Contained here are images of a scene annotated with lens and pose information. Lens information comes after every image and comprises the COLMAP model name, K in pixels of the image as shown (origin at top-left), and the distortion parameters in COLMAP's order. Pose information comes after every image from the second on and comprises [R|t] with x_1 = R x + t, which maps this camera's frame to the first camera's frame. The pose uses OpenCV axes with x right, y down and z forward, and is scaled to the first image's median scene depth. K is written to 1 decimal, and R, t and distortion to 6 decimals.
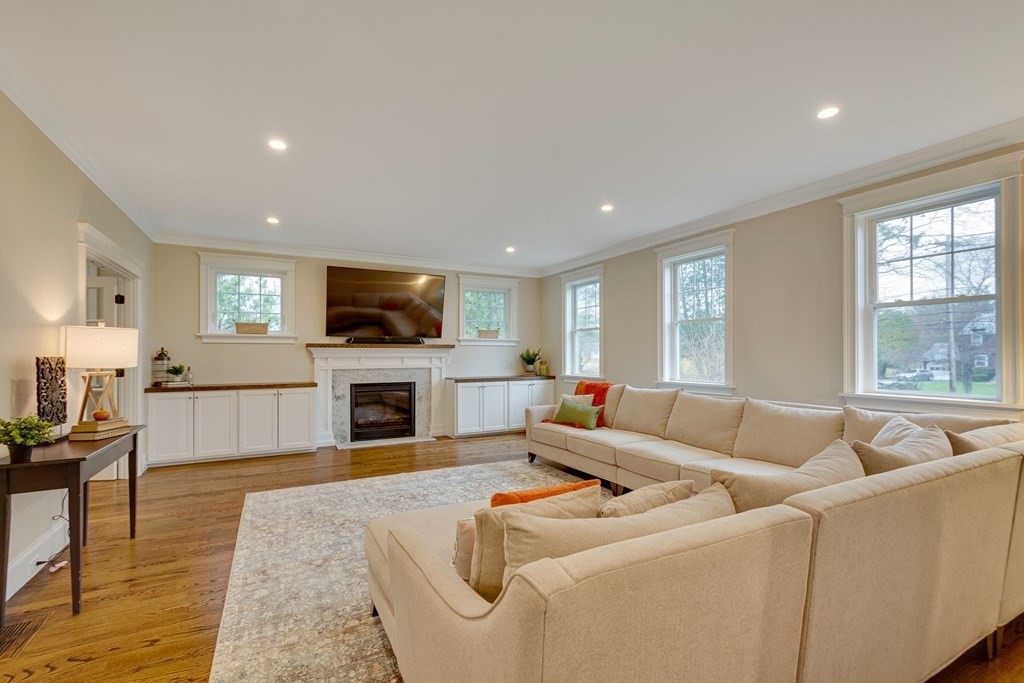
lens RADIAL K [[458.2, 0, 510.7], [0, 458.2, 348.0], [0, 0, 1]] dist [0.002474, -0.002450]
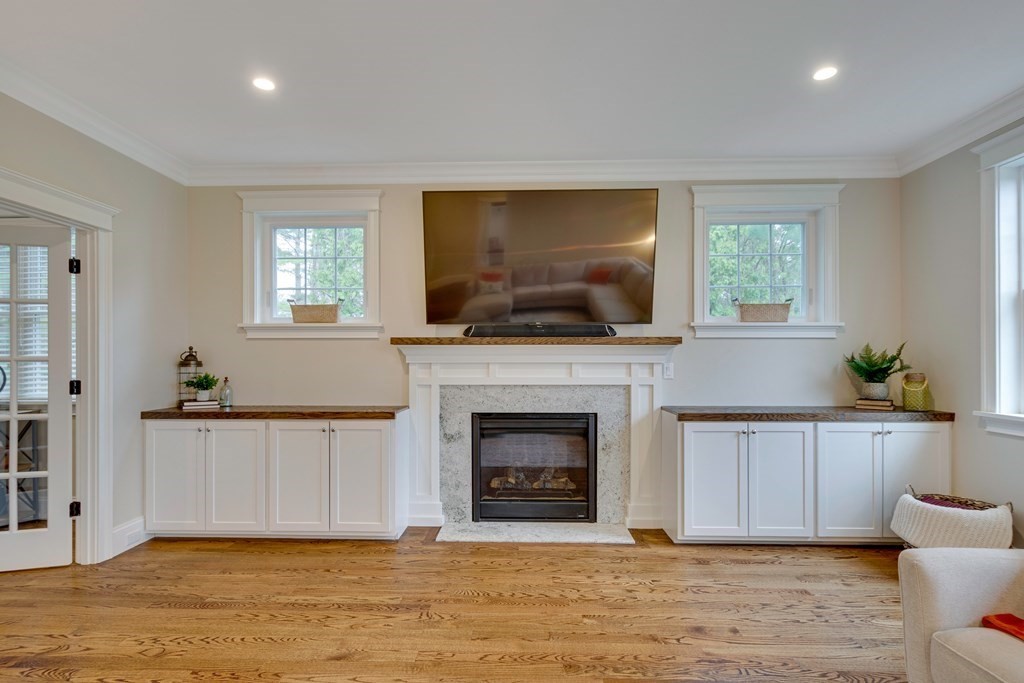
lens RADIAL K [[515.4, 0, 509.7], [0, 515.4, 352.2], [0, 0, 1]] dist [0.005681, -0.001796]
pose [[0.863015, -0.001251, -0.505177, -0.008189], [0.006821, 0.999935, 0.009176, 0.002688], [0.505132, -0.011365, 0.862967, 0.475878]]
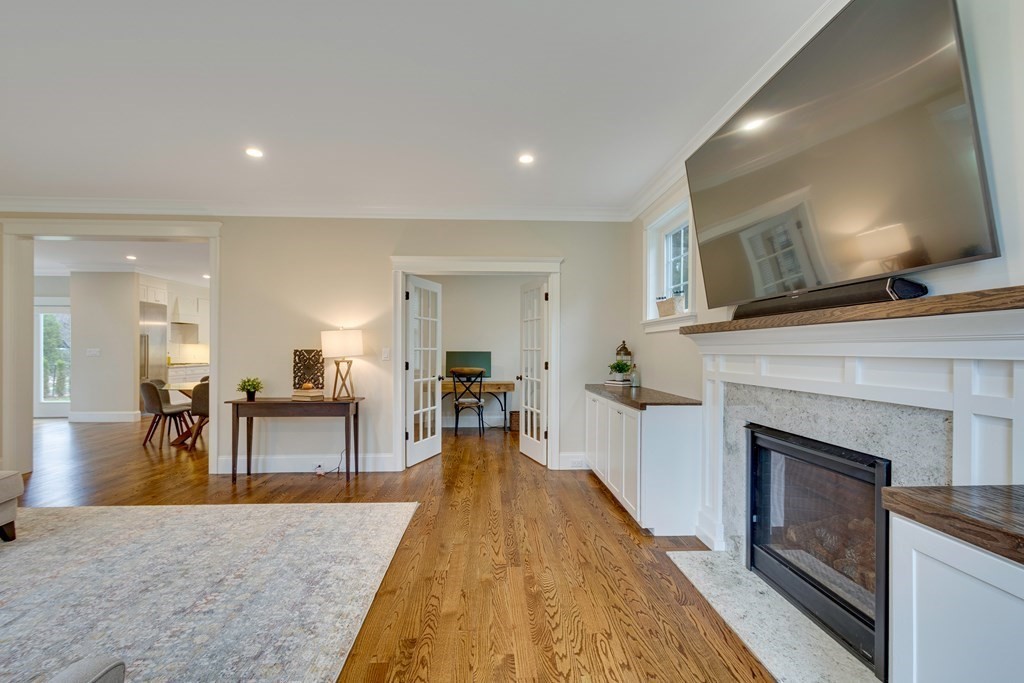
lens RADIAL K [[458.2, 0, 506.9], [0, 458.2, 344.5], [0, 0, 1]] dist [0.002474, -0.002450]
pose [[-0.437122, -0.008772, -0.899360, 0.097390], [0.017022, 0.999693, -0.018024, 0.014200], [0.899241, -0.023188, -0.436838, 0.931181]]
